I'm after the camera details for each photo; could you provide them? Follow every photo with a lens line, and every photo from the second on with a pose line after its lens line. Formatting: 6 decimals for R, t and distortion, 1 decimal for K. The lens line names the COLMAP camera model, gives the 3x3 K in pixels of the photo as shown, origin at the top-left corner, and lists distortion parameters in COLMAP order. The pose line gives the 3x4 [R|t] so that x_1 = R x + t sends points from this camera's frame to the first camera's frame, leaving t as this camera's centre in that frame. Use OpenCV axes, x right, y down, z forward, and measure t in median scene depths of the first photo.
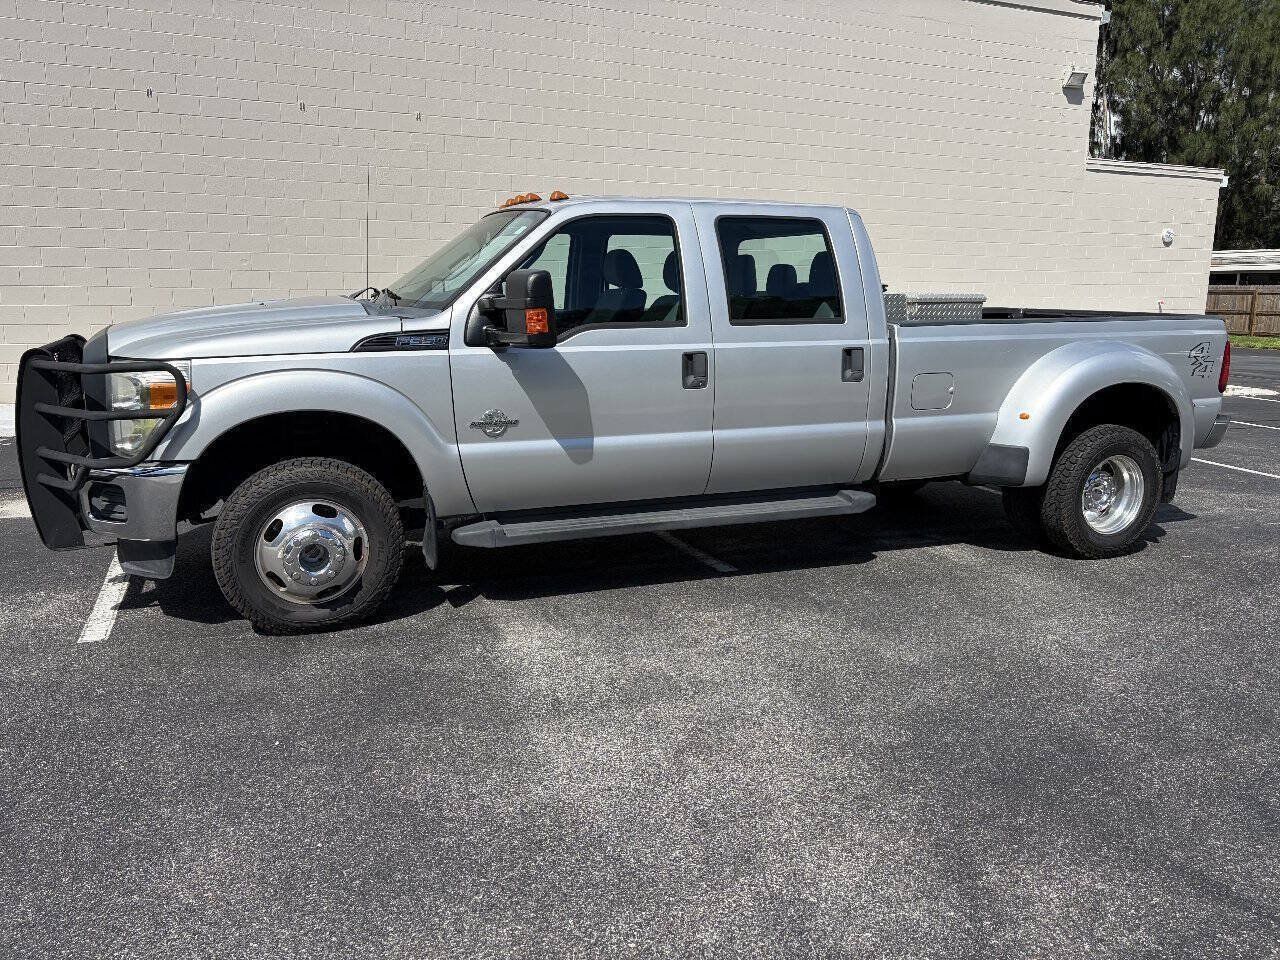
lens RADIAL K [[972.1, 0, 637.7], [0, 972.1, 489.3], [0, 0, 1]] dist [0.040463, -0.039685]
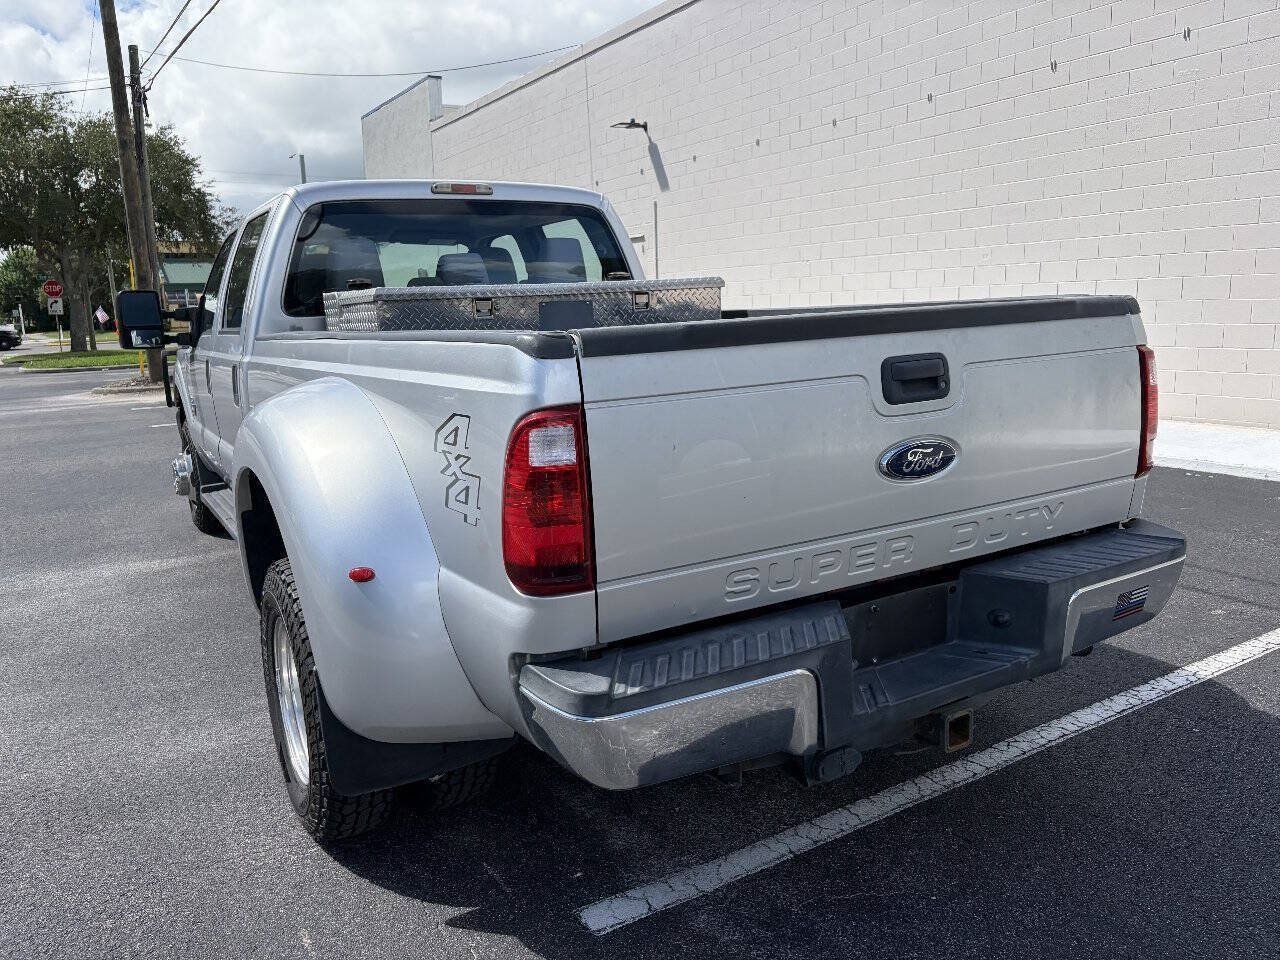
lens RADIAL K [[974.2, 0, 636.3], [0, 974.2, 478.9], [0, 0, 1]] dist [0.039766, -0.040688]
pose [[0.136761, 0.162245, -0.977227, 1.193921], [-0.160077, 0.977150, 0.139830, -0.242126], [0.977585, 0.137308, 0.159608, 1.330814]]
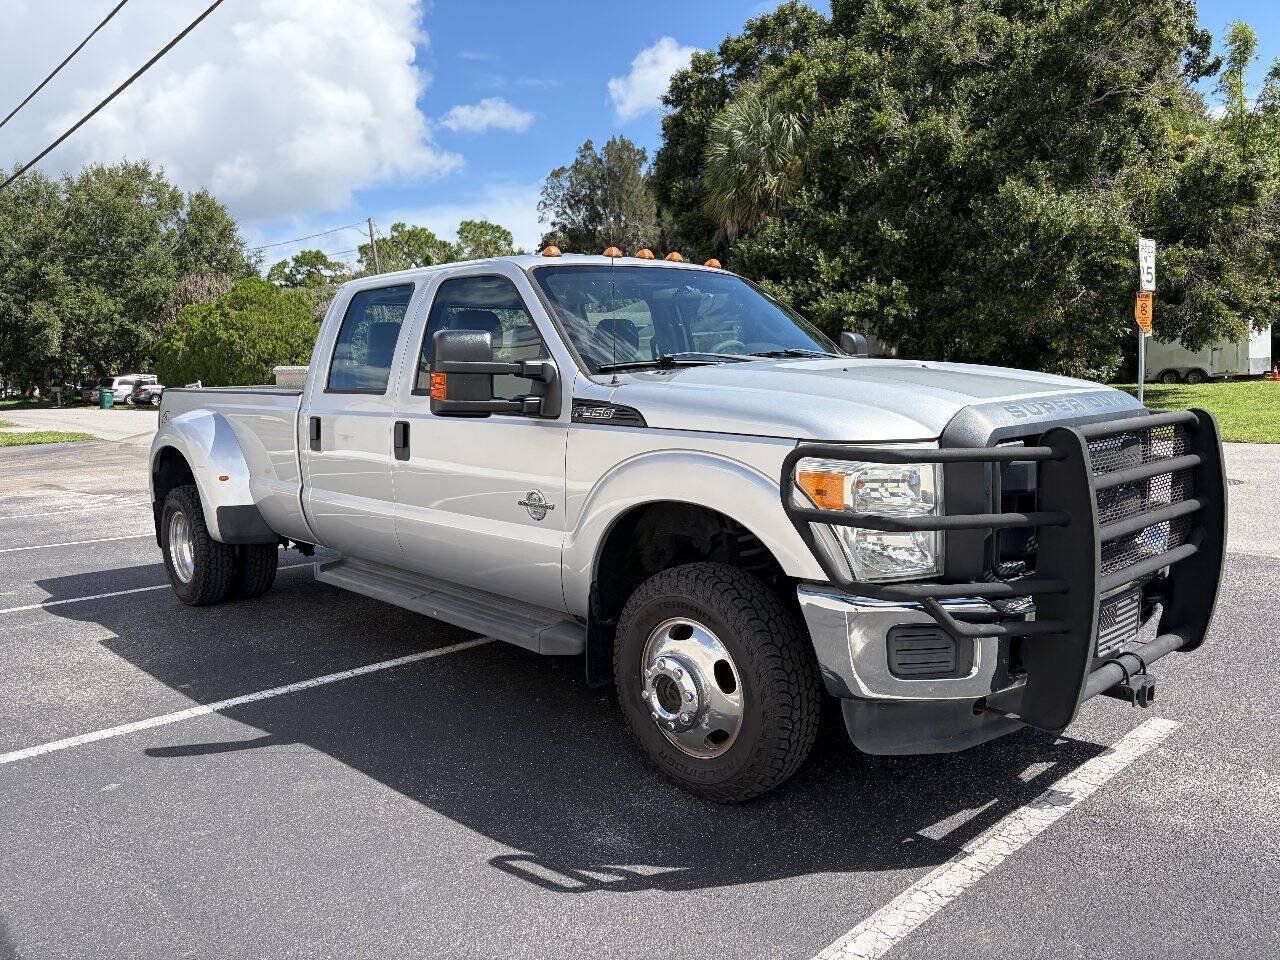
lens RADIAL K [[974.5, 0, 636.2], [0, 974.5, 482.9], [0, 0, 1]] dist [0.024255, -0.004785]
pose [[-0.350891, -0.111715, 0.929729, -1.097379], [0.217881, 0.955868, 0.197087, -0.313363], [-0.910716, 0.271726, -0.311065, 1.526016]]
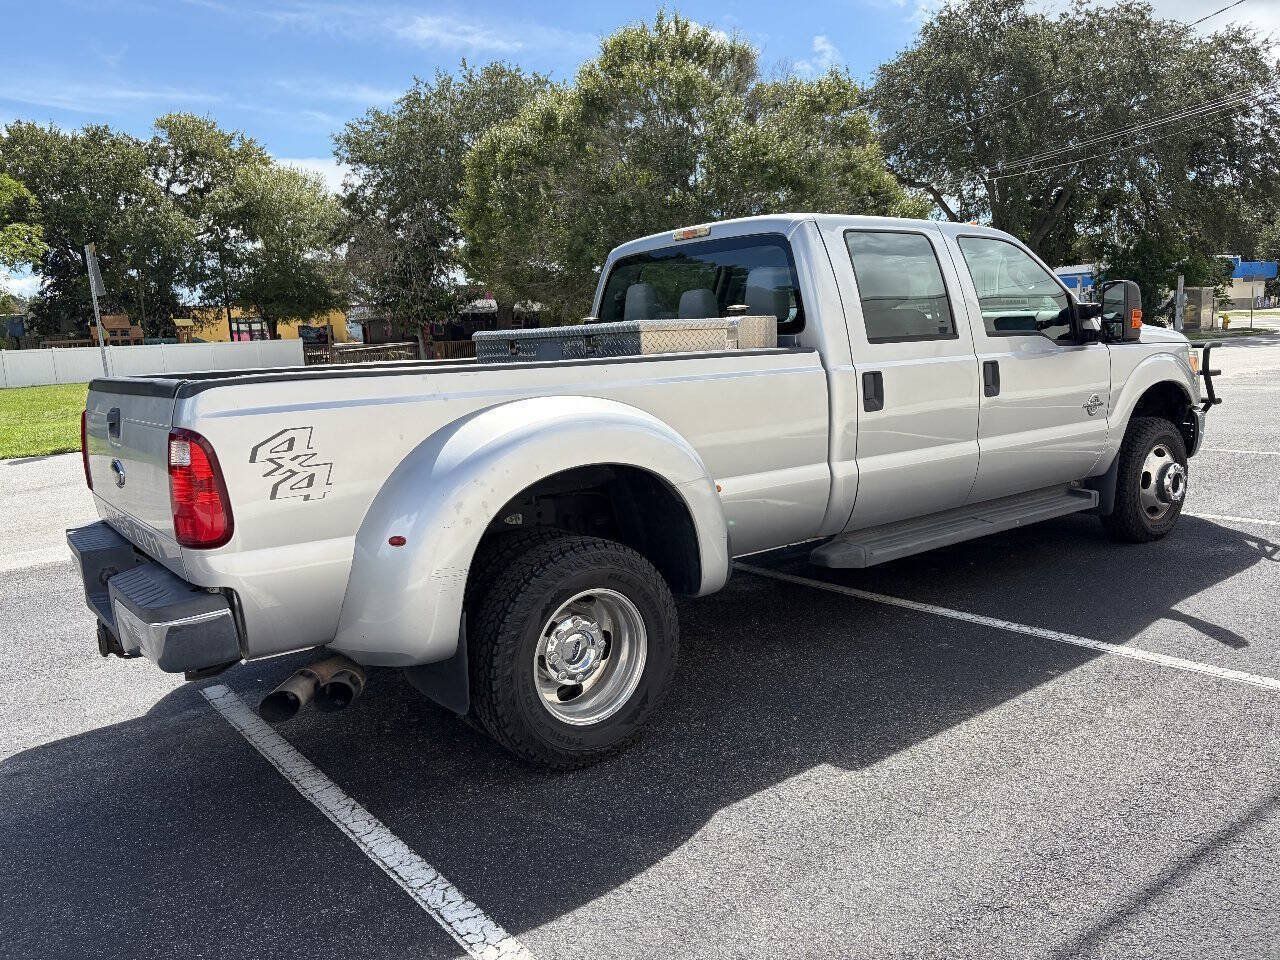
lens RADIAL K [[973.4, 0, 633.5], [0, 973.4, 476.2], [0, 0, 1]] dist [0.048973, -0.057415]
pose [[-0.967869, 0.071734, -0.241007, 0.541488], [-0.014357, 0.941117, 0.337775, -0.467997], [0.251046, 0.330382, -0.909848, 2.336413]]
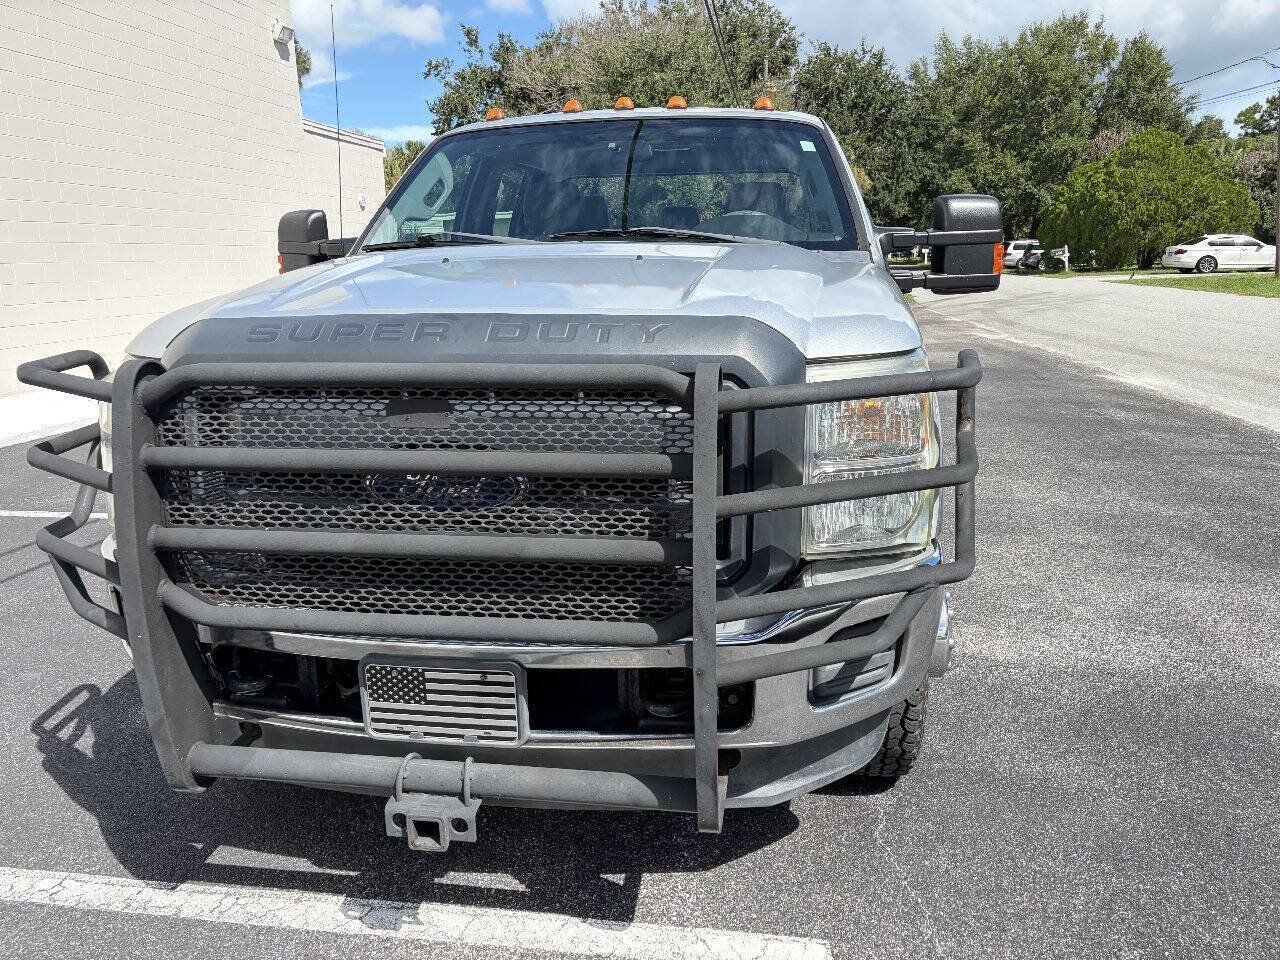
lens RADIAL K [[963.8, 0, 631.5], [0, 963.8, 472.9], [0, 0, 1]] dist [0.065576, -0.076408]
pose [[0.523720, -0.207708, 0.826181, -0.861300], [0.197167, 0.973042, 0.119645, -0.136881], [-0.828760, 0.100235, 0.550555, 0.725828]]
